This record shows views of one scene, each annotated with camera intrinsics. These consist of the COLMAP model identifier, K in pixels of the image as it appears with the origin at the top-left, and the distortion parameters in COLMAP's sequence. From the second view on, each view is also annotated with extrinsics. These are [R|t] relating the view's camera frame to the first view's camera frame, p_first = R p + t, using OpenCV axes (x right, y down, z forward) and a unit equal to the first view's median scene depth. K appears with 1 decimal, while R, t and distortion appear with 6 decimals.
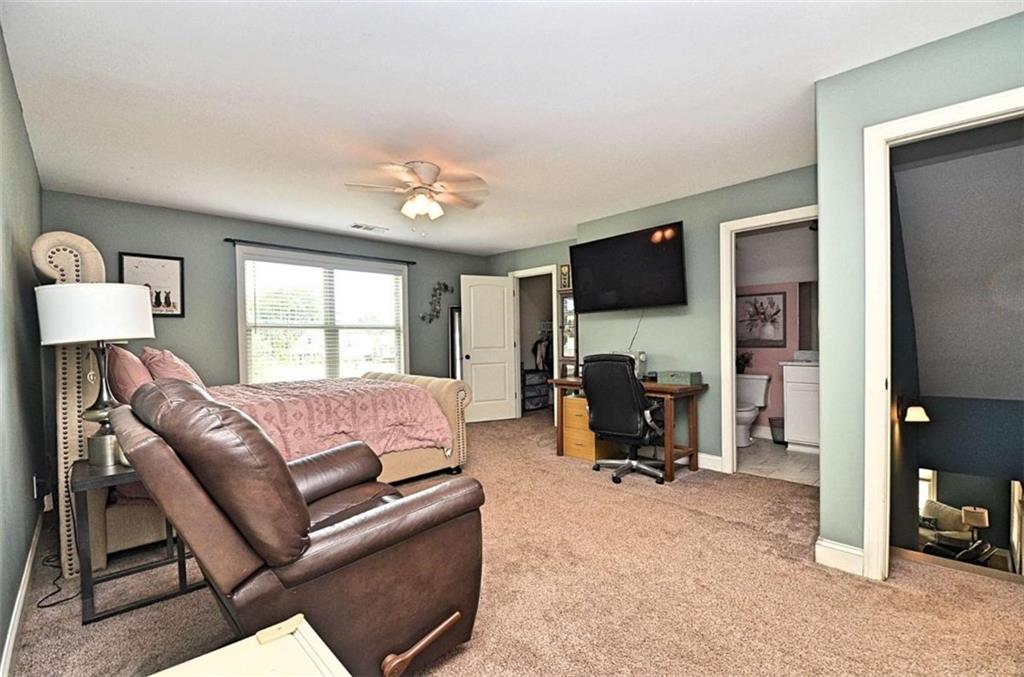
lens RADIAL K [[458.5, 0, 518.4], [0, 458.5, 345.0], [0, 0, 1]] dist [0.000989, -0.019266]
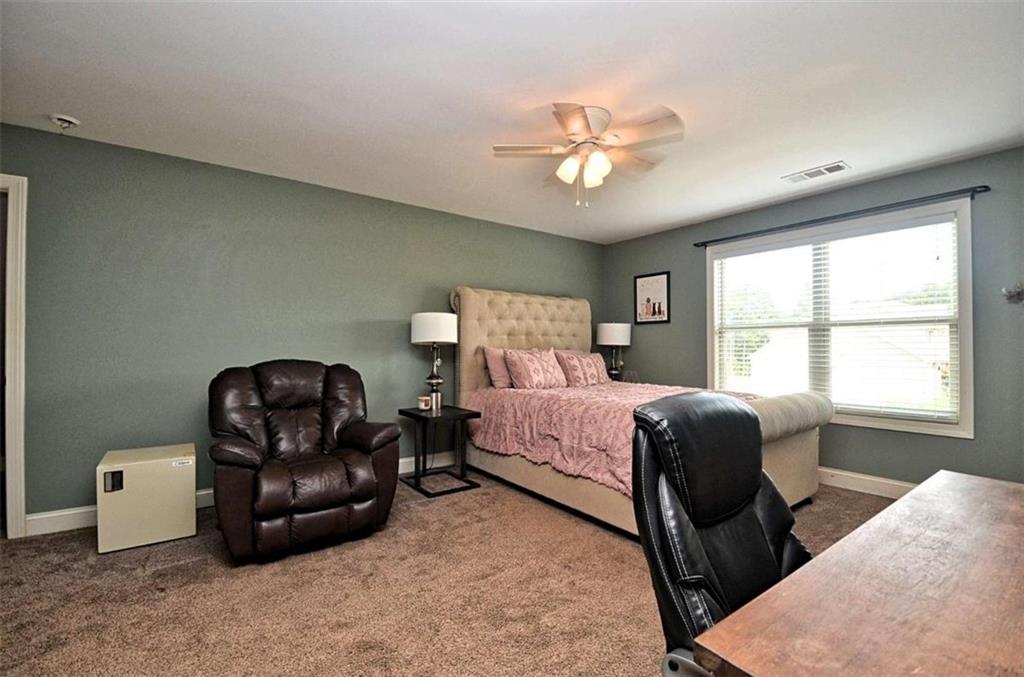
lens RADIAL K [[458.5, 0, 518.4], [0, 458.5, 345.0], [0, 0, 1]] dist [0.000989, -0.019266]
pose [[-0.151507, 0.010697, -0.988398, 0.428440], [-0.003224, 0.999931, 0.011316, -0.016179], [0.988451, 0.004901, -0.151462, 0.748215]]
